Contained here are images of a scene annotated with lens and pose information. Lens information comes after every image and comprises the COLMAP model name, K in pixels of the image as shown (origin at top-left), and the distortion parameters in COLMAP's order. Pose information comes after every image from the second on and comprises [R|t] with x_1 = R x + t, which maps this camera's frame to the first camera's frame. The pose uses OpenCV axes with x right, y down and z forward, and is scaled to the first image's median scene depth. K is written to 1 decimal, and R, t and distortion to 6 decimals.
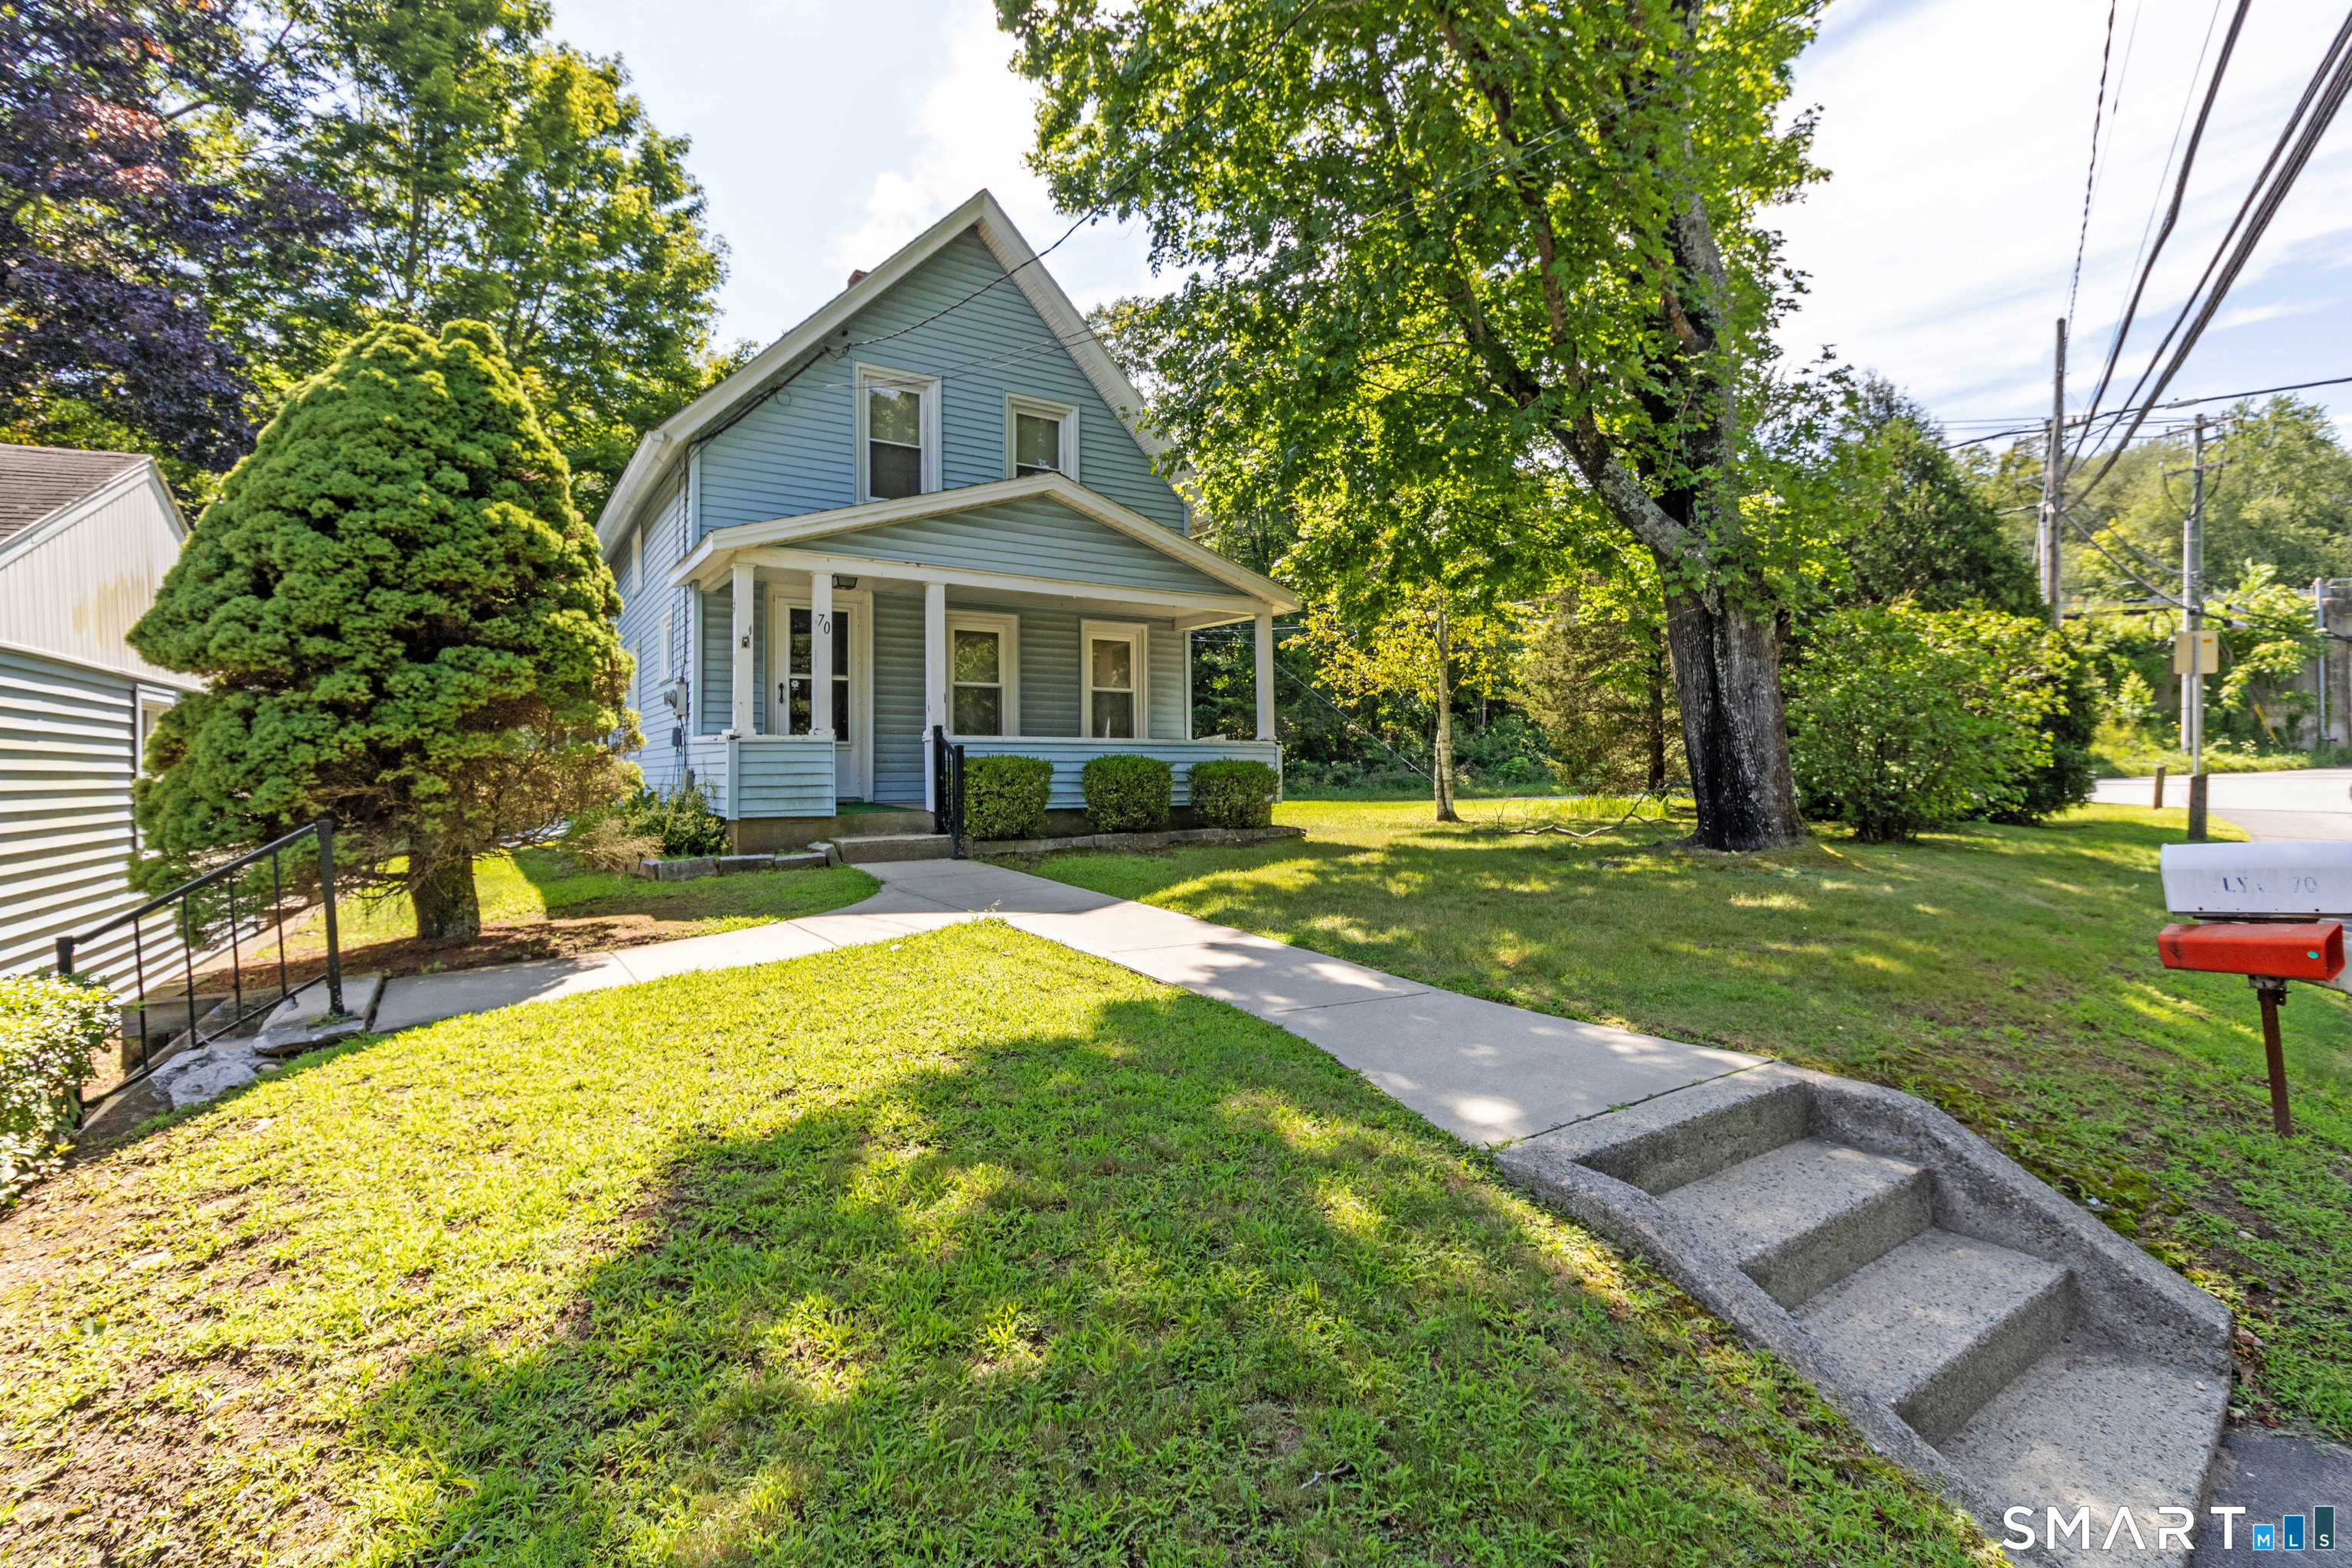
lens RADIAL K [[1080.8, 0, 1177.7], [0, 1080.8, 776.9], [0, 0, 1]] dist [0.007940, -0.001218]
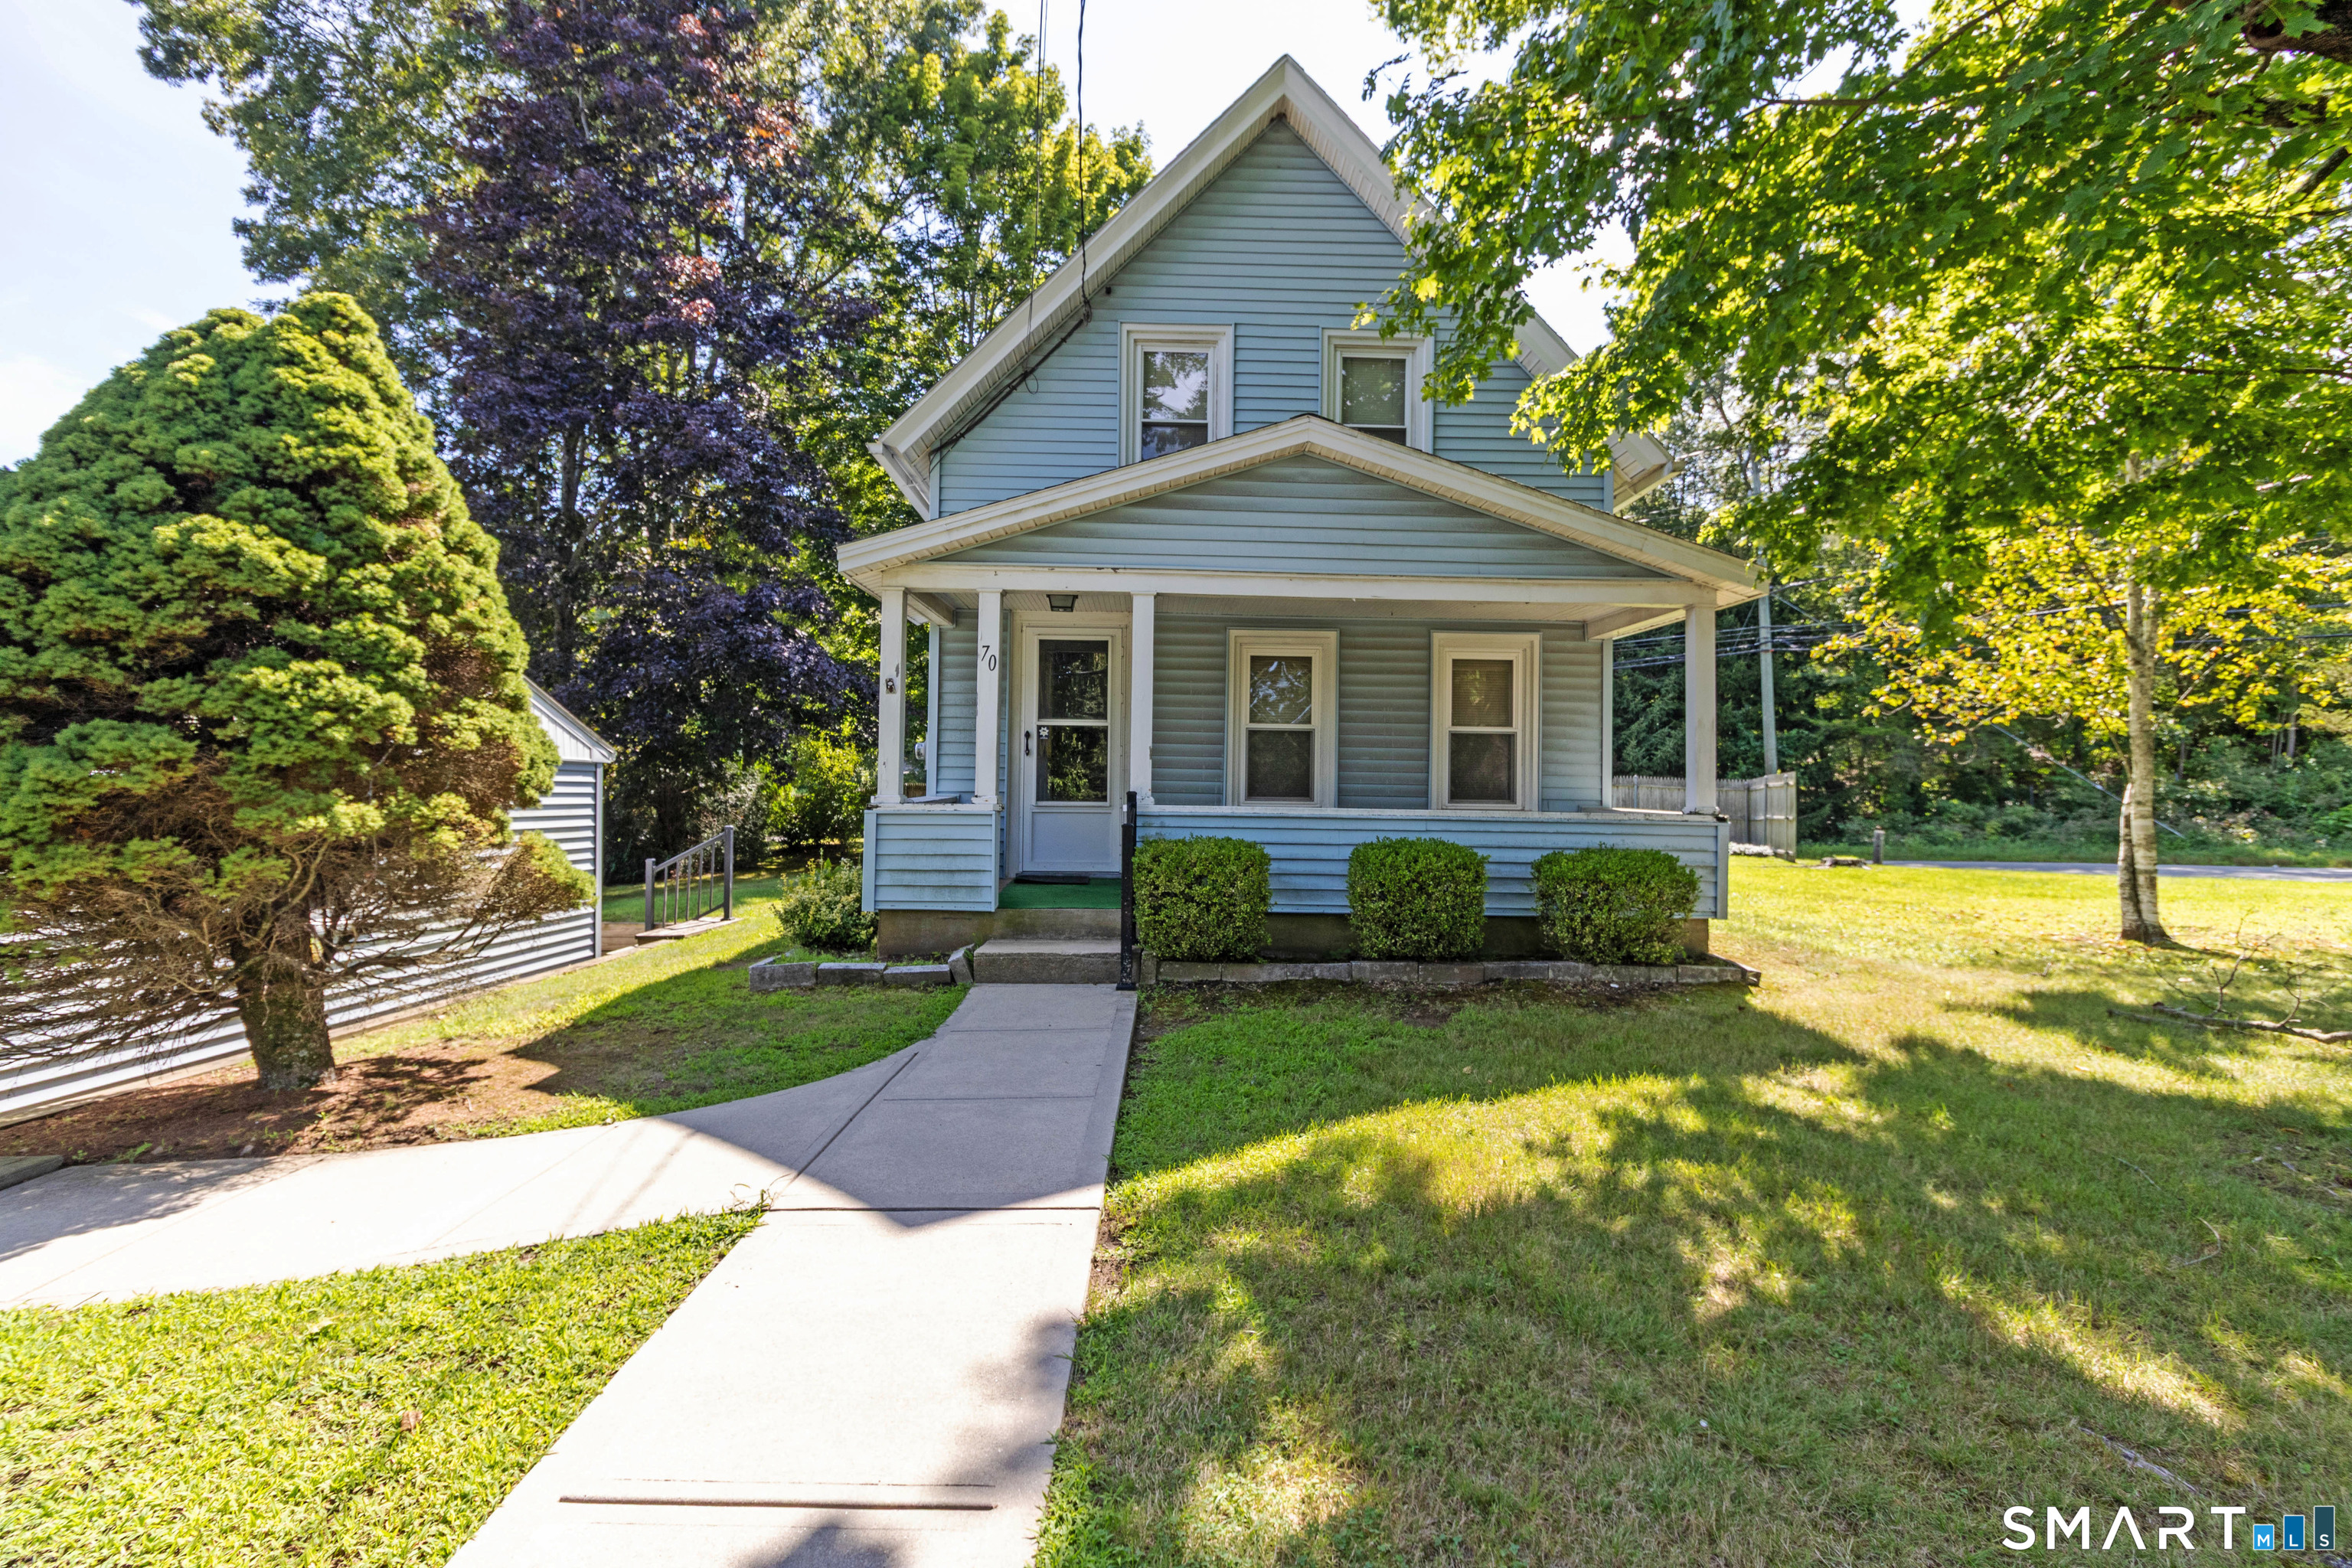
lens RADIAL K [[1059.2, 0, 1174.5], [0, 1059.2, 792.8], [0, 0, 1]] dist [0.006018, 0.000571]
pose [[0.857707, 0.019227, -0.513780, 0.131506], [-0.022022, 0.999757, 0.000650, -0.038663], [0.513667, 0.010757, 0.857922, 0.333032]]
